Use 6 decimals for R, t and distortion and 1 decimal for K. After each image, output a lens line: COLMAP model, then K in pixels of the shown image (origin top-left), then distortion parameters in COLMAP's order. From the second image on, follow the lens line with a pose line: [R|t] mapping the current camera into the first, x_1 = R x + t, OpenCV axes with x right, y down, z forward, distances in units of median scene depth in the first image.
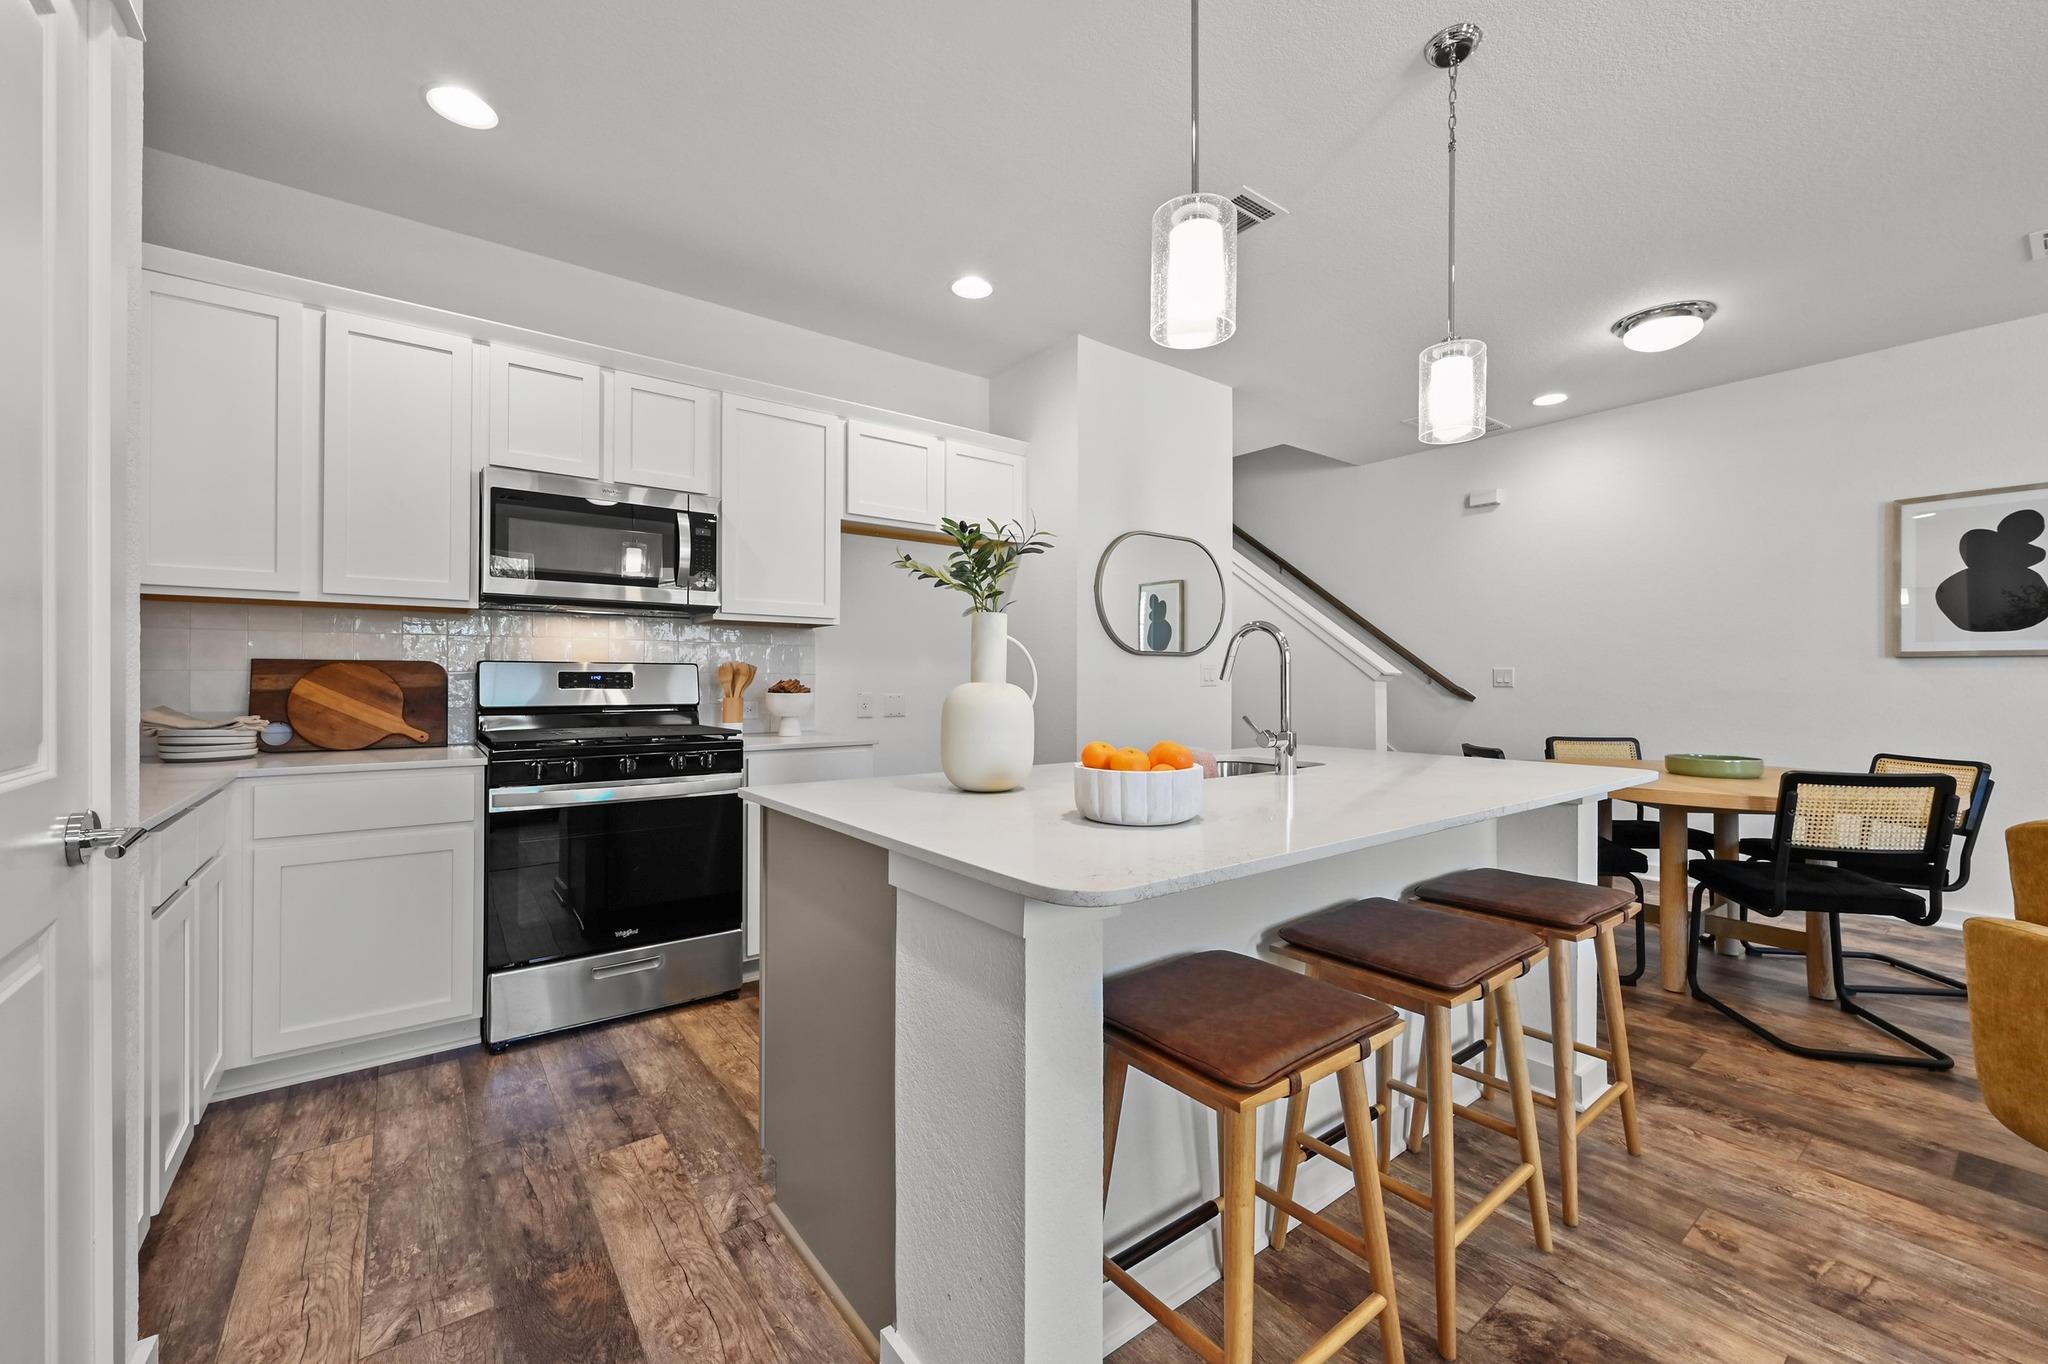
lens RADIAL K [[817.9, 0, 1024.0], [0, 817.9, 682.0], [0, 0, 1]] dist [0.000131, -0.000009]
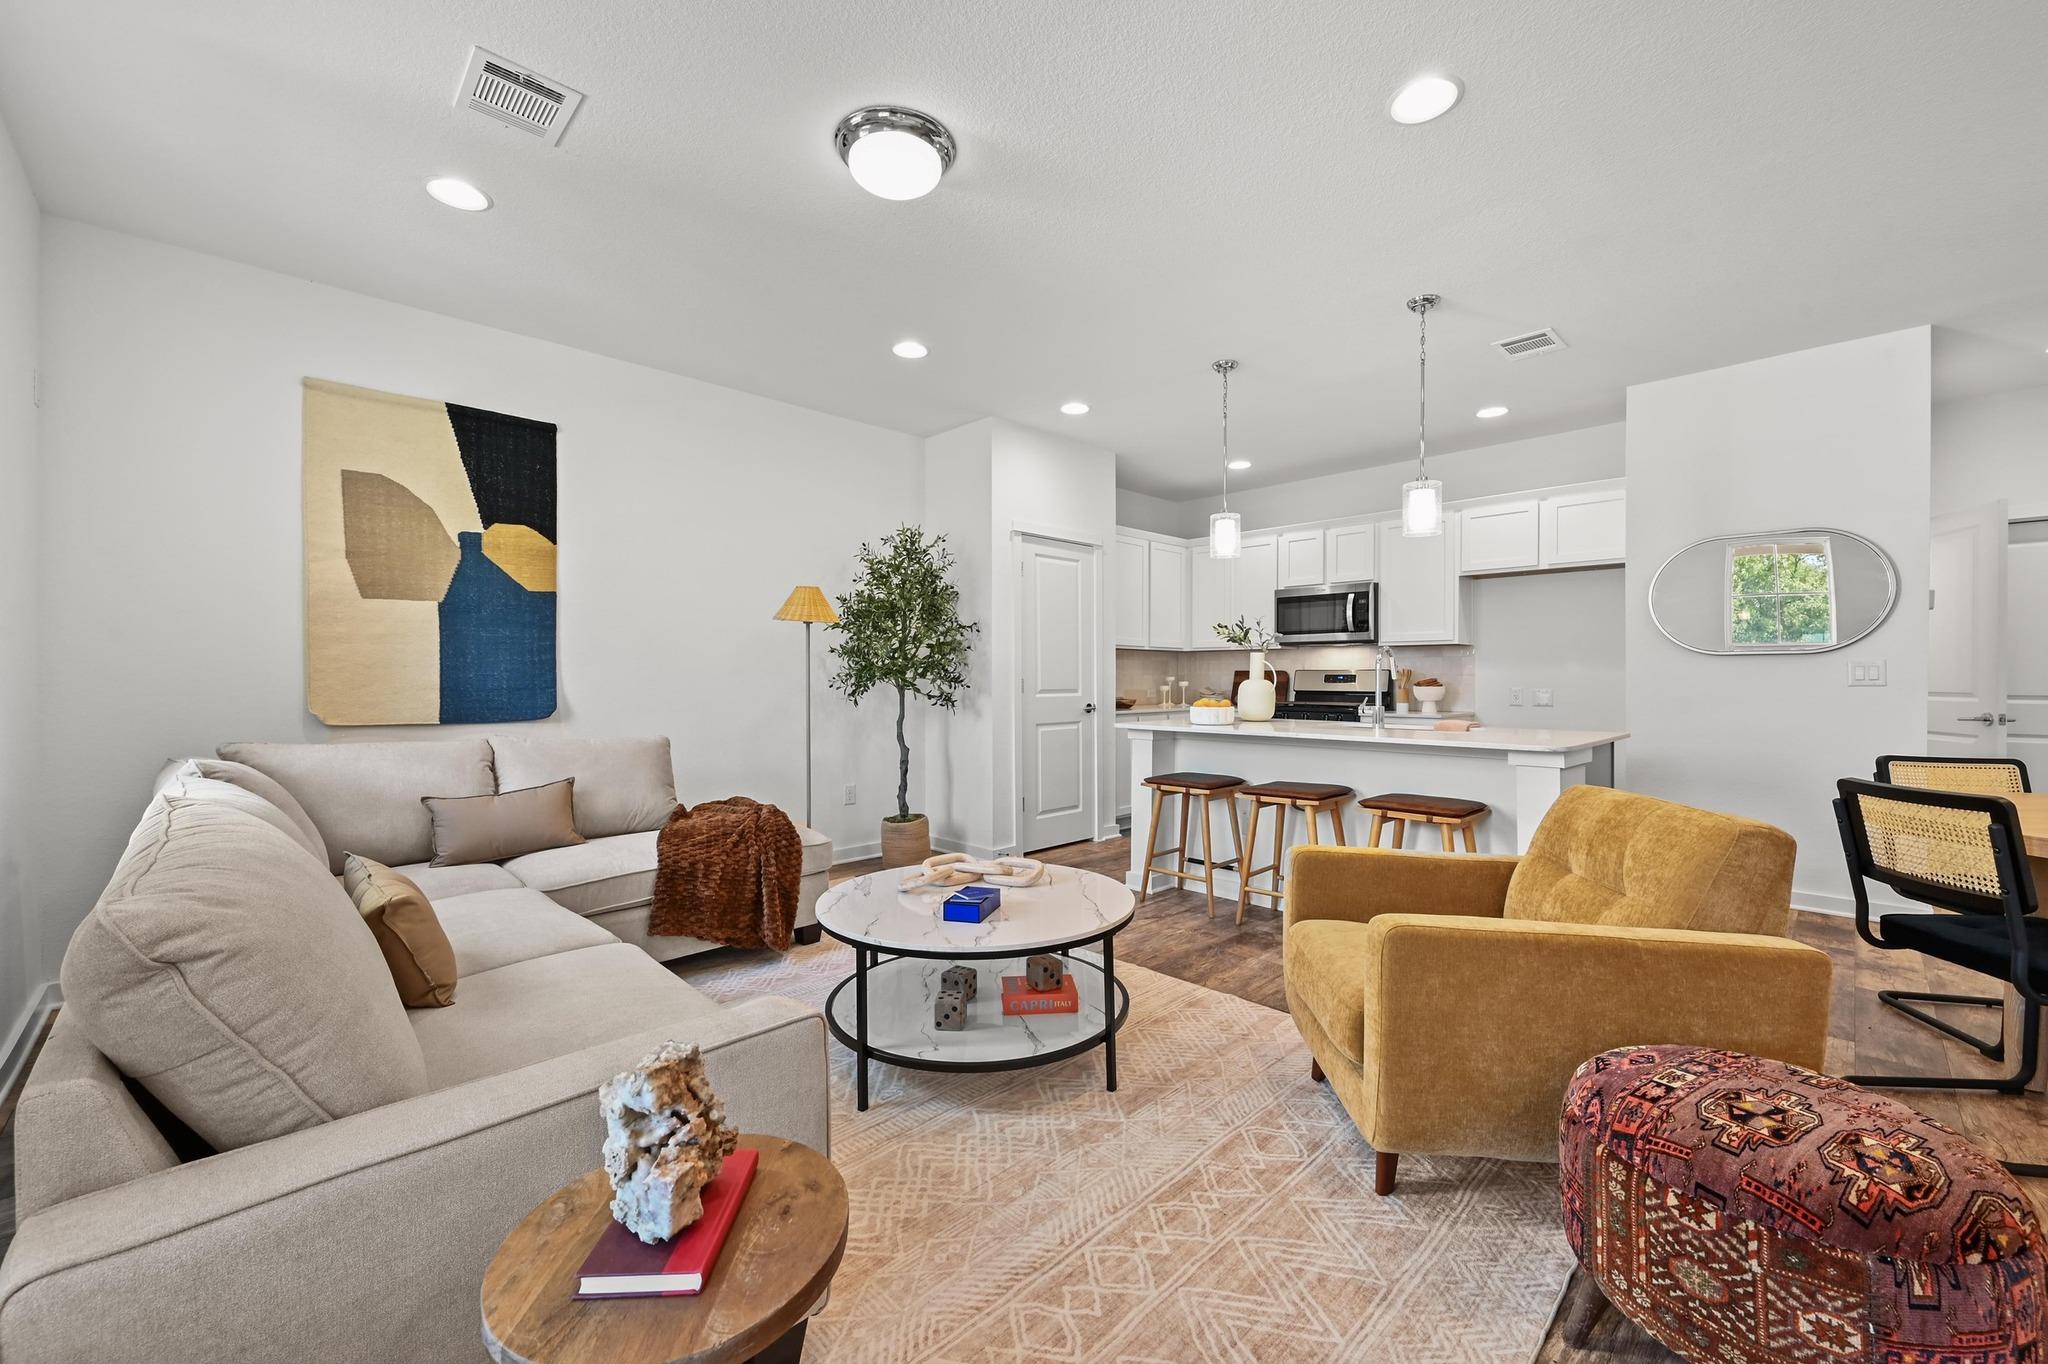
lens RADIAL K [[817.9, 0, 1024.0], [0, 817.9, 682.0], [0, 0, 1]] dist [0.000131, -0.000009]
pose [[0.126121, 0.003190, -0.992010, 1.443687], [-0.005320, 0.999983, 0.002540, 0.004836], [0.992001, 0.004957, 0.126136, -0.025995]]
